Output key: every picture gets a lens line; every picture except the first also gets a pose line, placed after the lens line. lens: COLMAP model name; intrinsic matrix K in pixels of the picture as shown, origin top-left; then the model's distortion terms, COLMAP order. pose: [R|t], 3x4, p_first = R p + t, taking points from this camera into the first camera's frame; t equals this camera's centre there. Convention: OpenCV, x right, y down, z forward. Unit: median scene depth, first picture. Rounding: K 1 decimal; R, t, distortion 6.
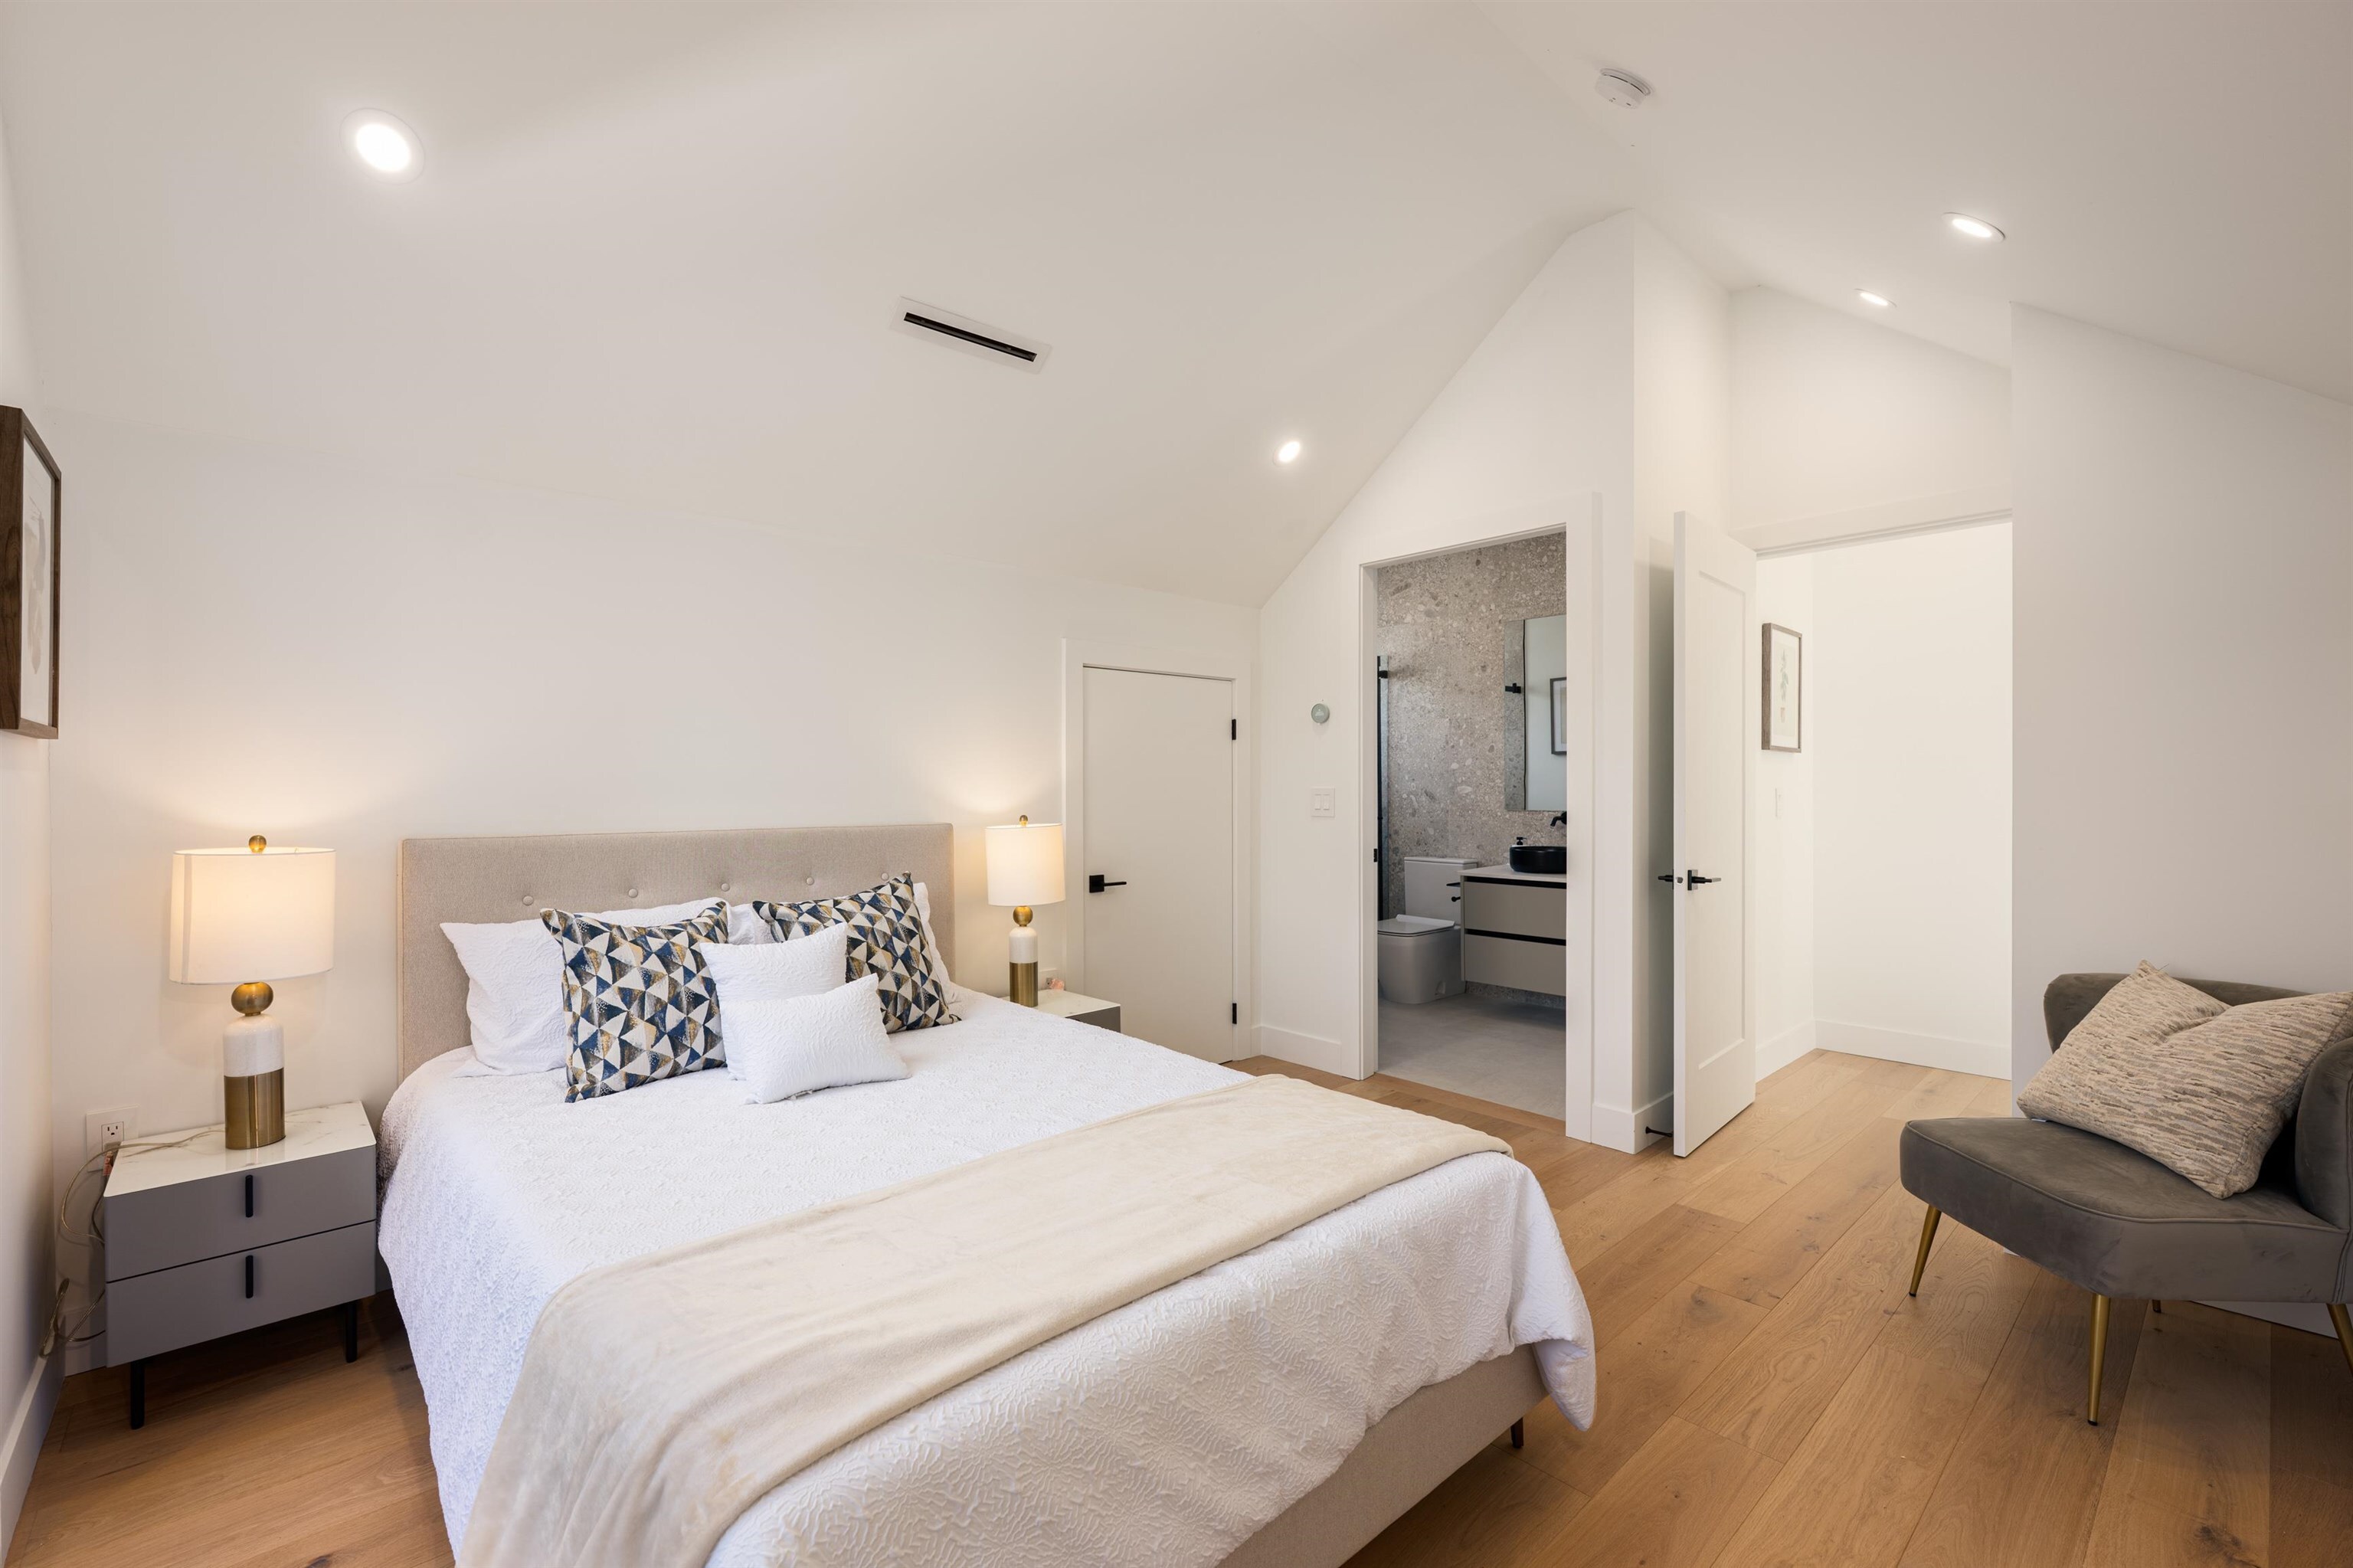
lens RADIAL K [[983.9, 0, 1107.4], [0, 983.9, 789.5], [0, 0, 1]] dist [0.000509, -0.000004]
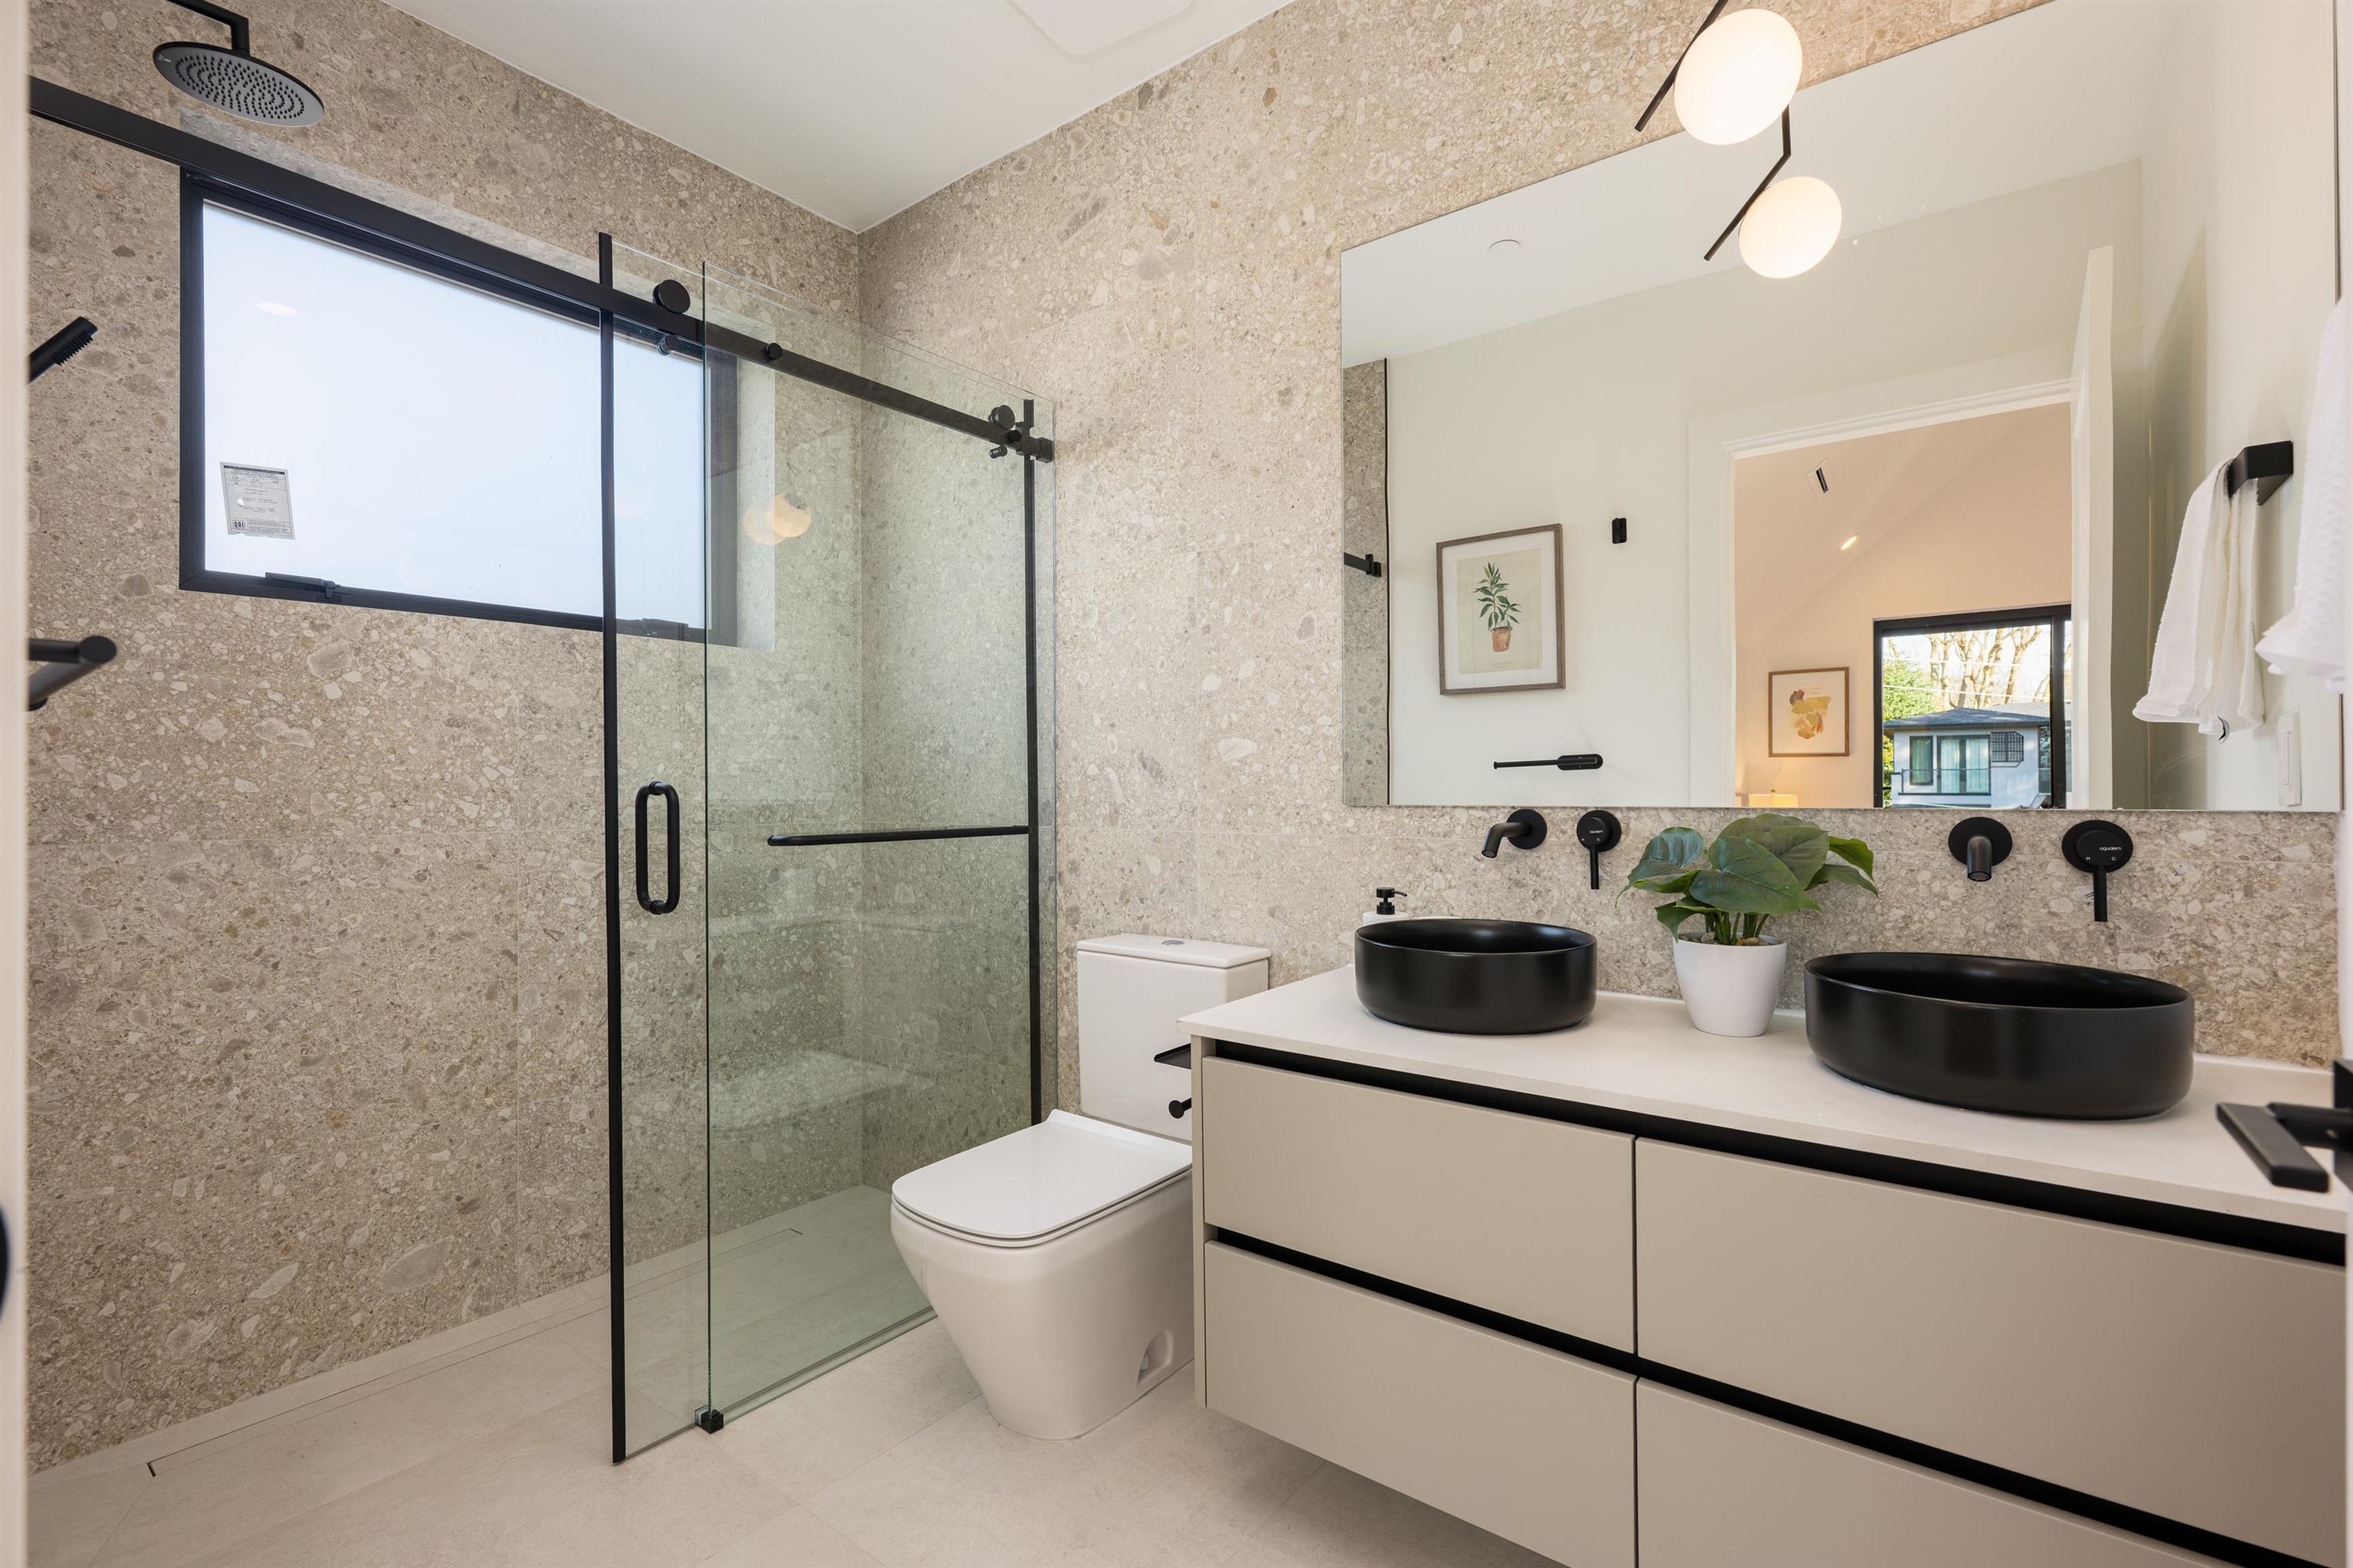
lens RADIAL K [[995.6, 0, 1176.5], [0, 995.6, 784.0], [0, 0, 1]] dist [-0.007633, -0.000024]
pose [[0.979563, 0.003014, 0.201115, 0.264476], [-0.000965, 0.999947, -0.010286, 0.016200], [-0.201136, 0.009882, 0.979514, 0.640833]]
